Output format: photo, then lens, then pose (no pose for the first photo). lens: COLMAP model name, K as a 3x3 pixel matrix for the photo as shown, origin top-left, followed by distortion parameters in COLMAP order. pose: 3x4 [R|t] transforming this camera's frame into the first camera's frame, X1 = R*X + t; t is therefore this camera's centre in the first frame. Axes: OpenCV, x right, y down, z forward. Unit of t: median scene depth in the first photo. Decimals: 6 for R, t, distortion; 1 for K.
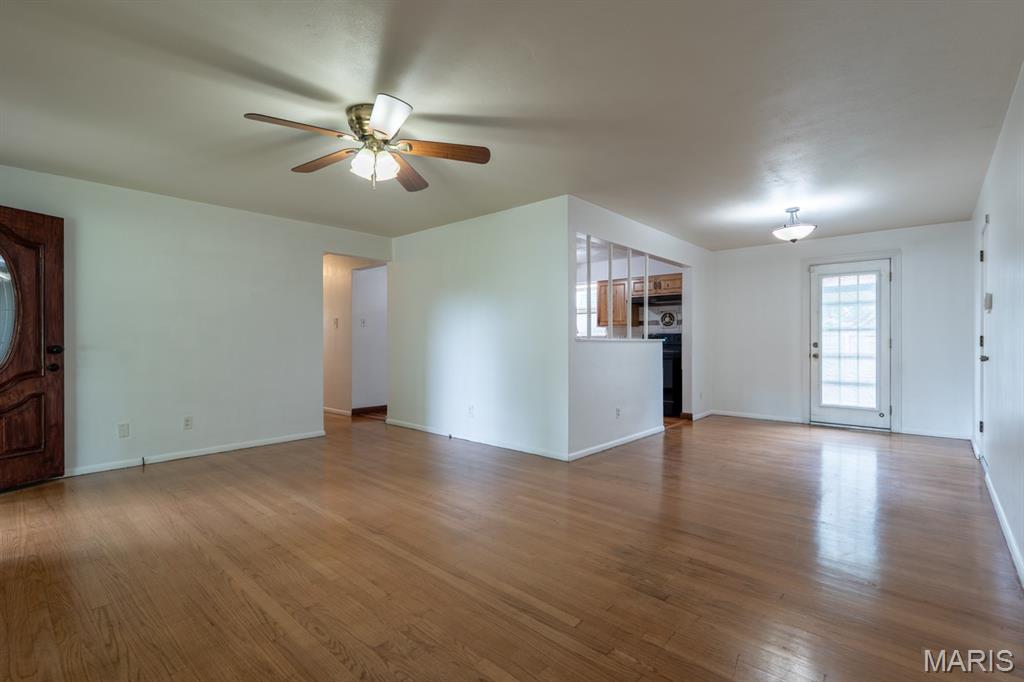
lens RADIAL K [[461.4, 0, 528.4], [0, 461.4, 339.9], [0, 0, 1]] dist [-0.002053, 0.000100]
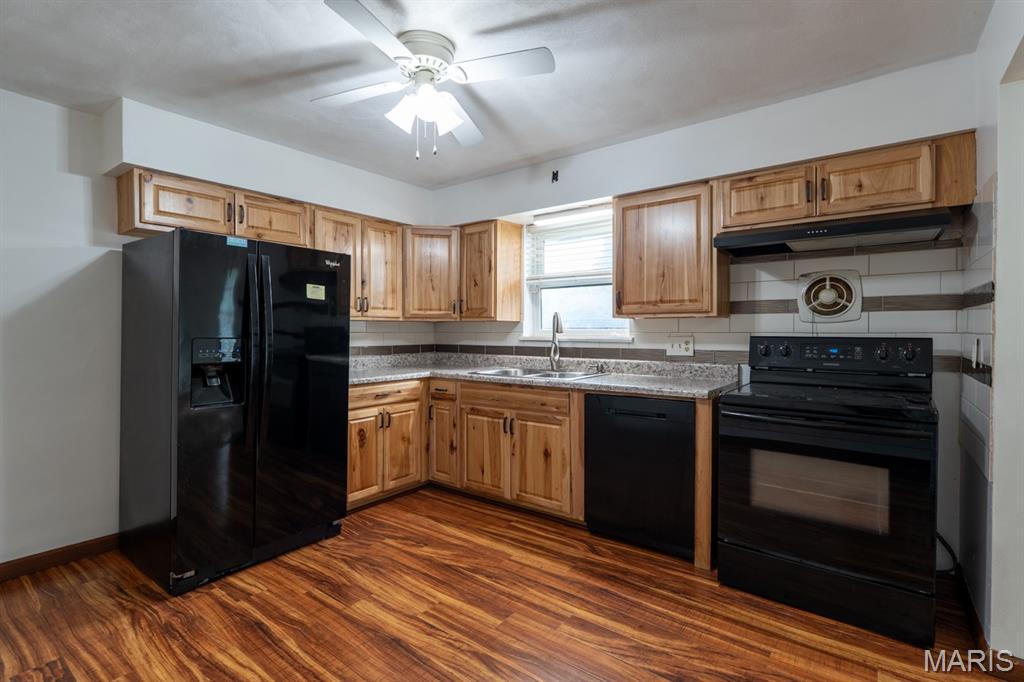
lens RADIAL K [[466.4, 0, 508.9], [0, 466.4, 337.8], [0, 0, 1]] dist [-0.003056, -0.000088]
pose [[0.997529, -0.001135, 0.070249, 0.050471], [0.000171, 0.999906, 0.013730, -0.023532], [-0.070258, -0.013685, 0.997435, 0.888671]]
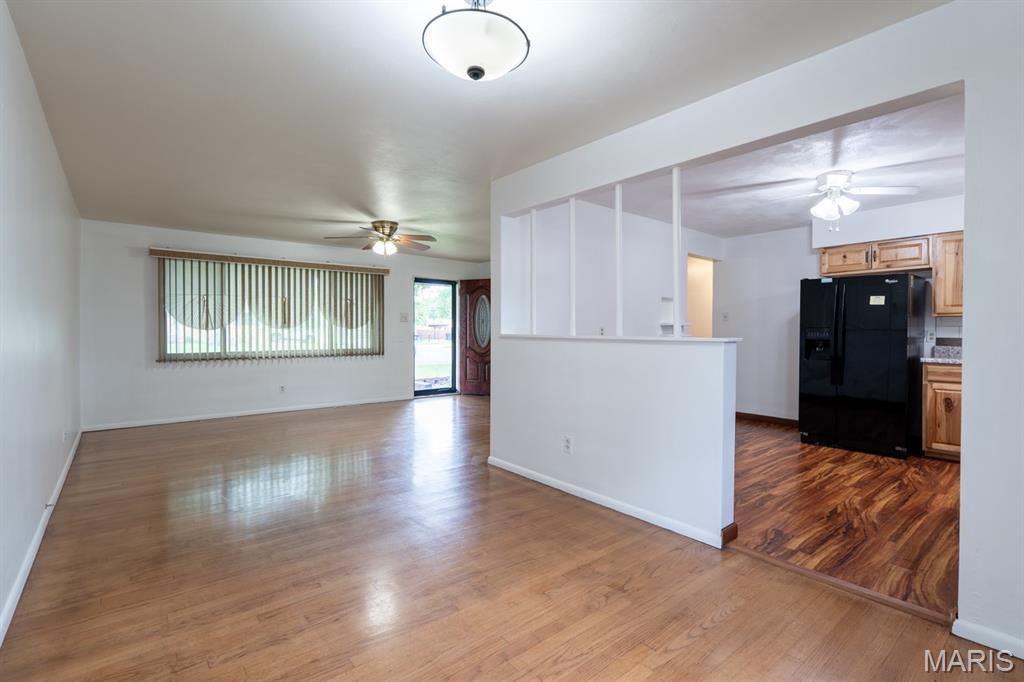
lens RADIAL K [[475.6, 0, 512.0], [0, 475.6, 341.0], [0, 0, 1]] dist [0.002079, 0.000200]
pose [[-0.155199, 0.016965, -0.987738, 0.777493], [-0.007667, 0.999802, 0.018377, -0.005030], [0.987854, 0.010425, -0.155038, 0.892112]]
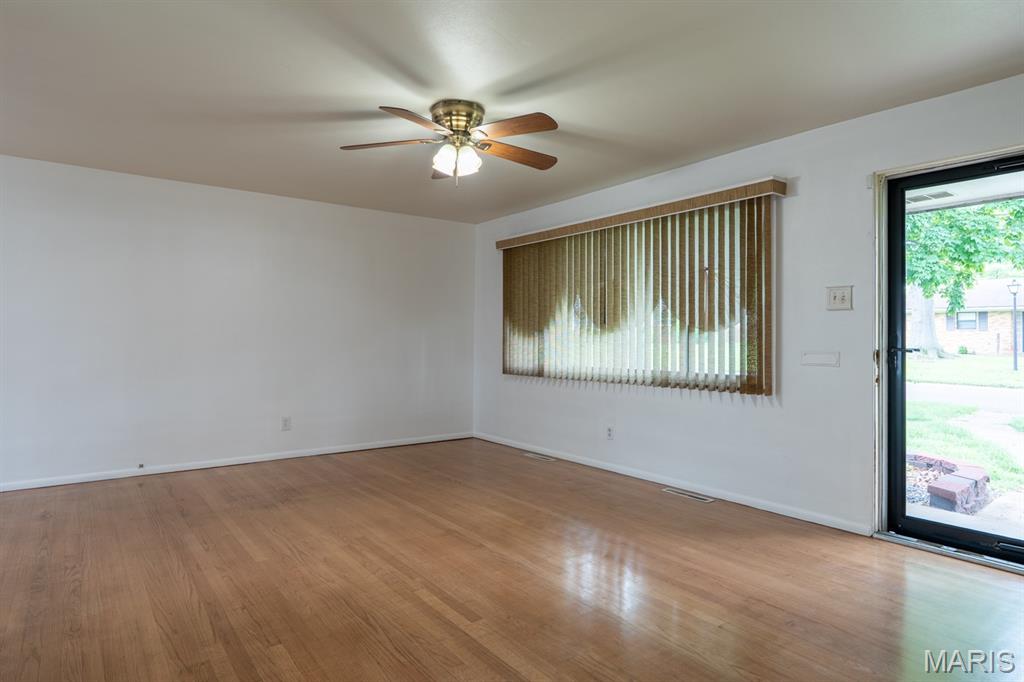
lens RADIAL K [[603.9, 0, 514.0], [0, 603.9, 336.4], [0, 0, 1]] dist [0.001626, 0.000262]
pose [[-0.974981, -0.004438, 0.222242, -0.352493], [-0.003784, 0.999987, 0.003367, -0.005850], [-0.222254, 0.002441, -0.974986, 1.058301]]
